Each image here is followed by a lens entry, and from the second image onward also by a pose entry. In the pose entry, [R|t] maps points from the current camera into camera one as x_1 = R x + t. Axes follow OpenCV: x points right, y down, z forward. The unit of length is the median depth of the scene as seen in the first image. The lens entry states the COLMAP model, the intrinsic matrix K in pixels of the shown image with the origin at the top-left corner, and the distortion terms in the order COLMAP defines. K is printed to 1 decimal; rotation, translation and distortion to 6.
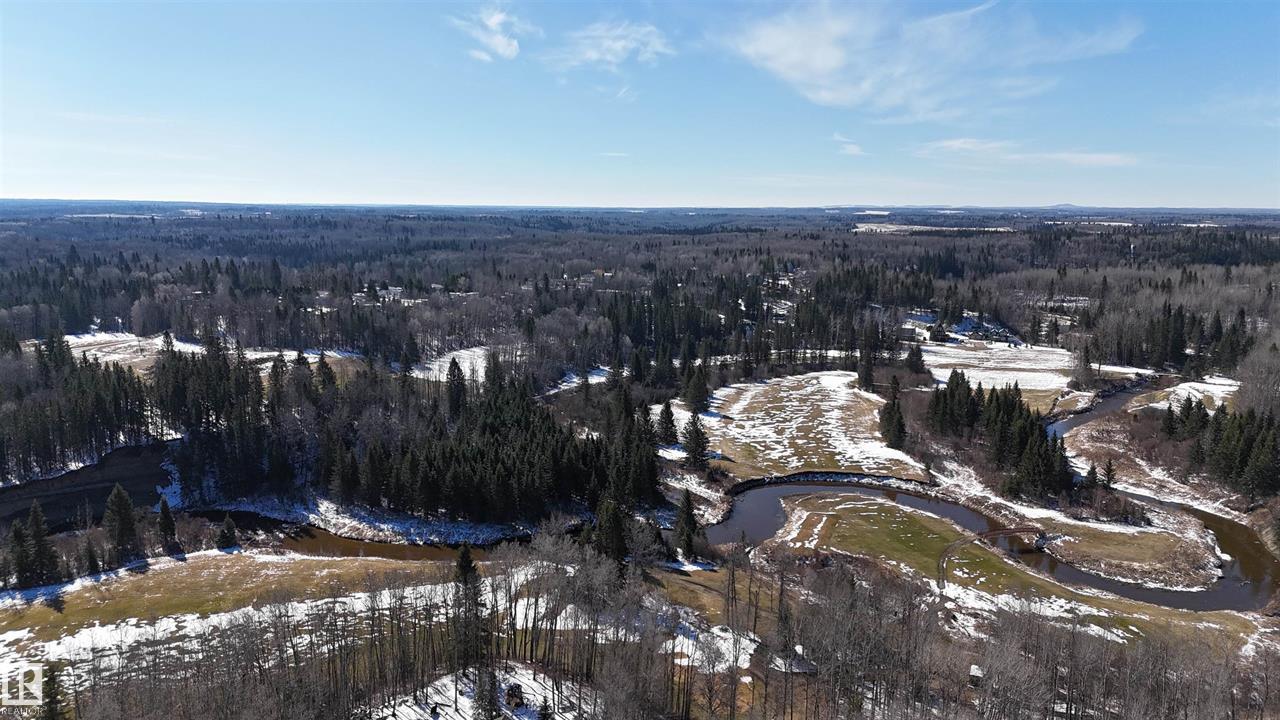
lens RADIAL K [[917.6, 0, 627.2], [0, 917.6, 364.6], [0, 0, 1]] dist [0.096697, -0.136227]
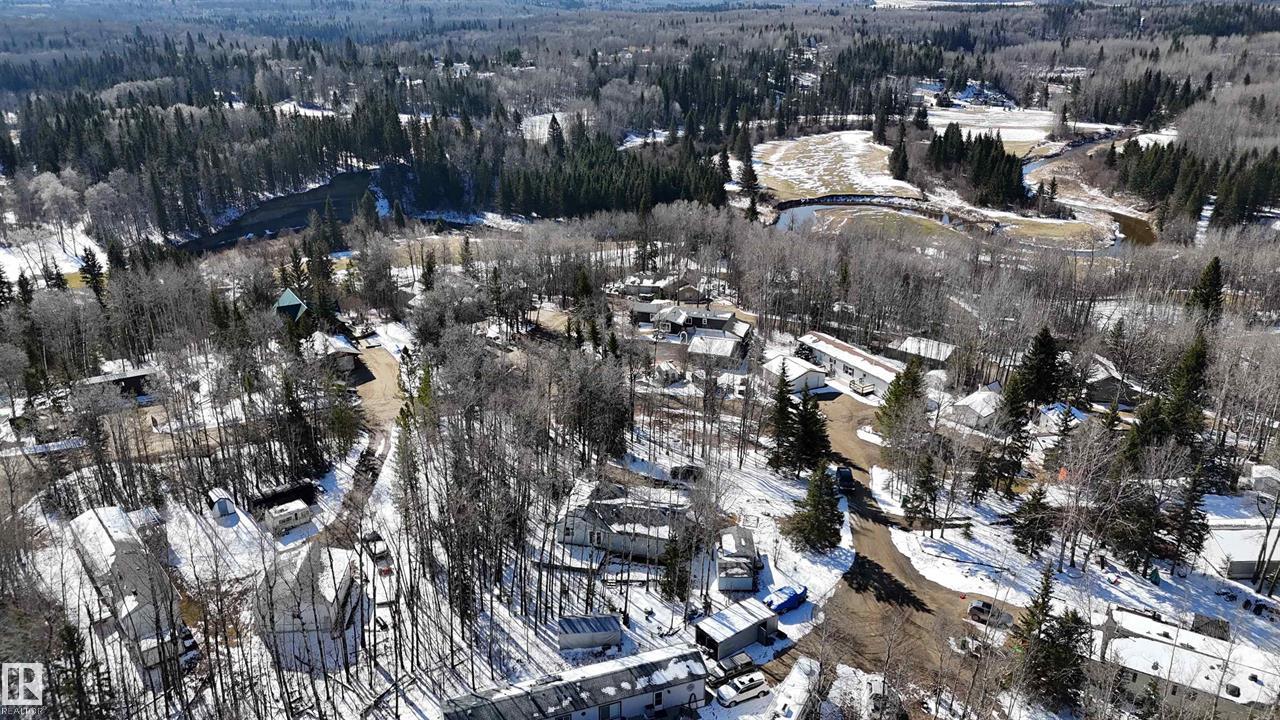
lens RADIAL K [[932.9, 0, 640.0], [0, 932.9, 360.0], [0, 0, 1]] dist [0.090229, -0.100375]
pose [[0.999886, -0.011564, 0.009730, -0.060821], [0.009269, 0.977762, 0.209515, 0.037296], [-0.011936, -0.209400, 0.977757, -0.229565]]
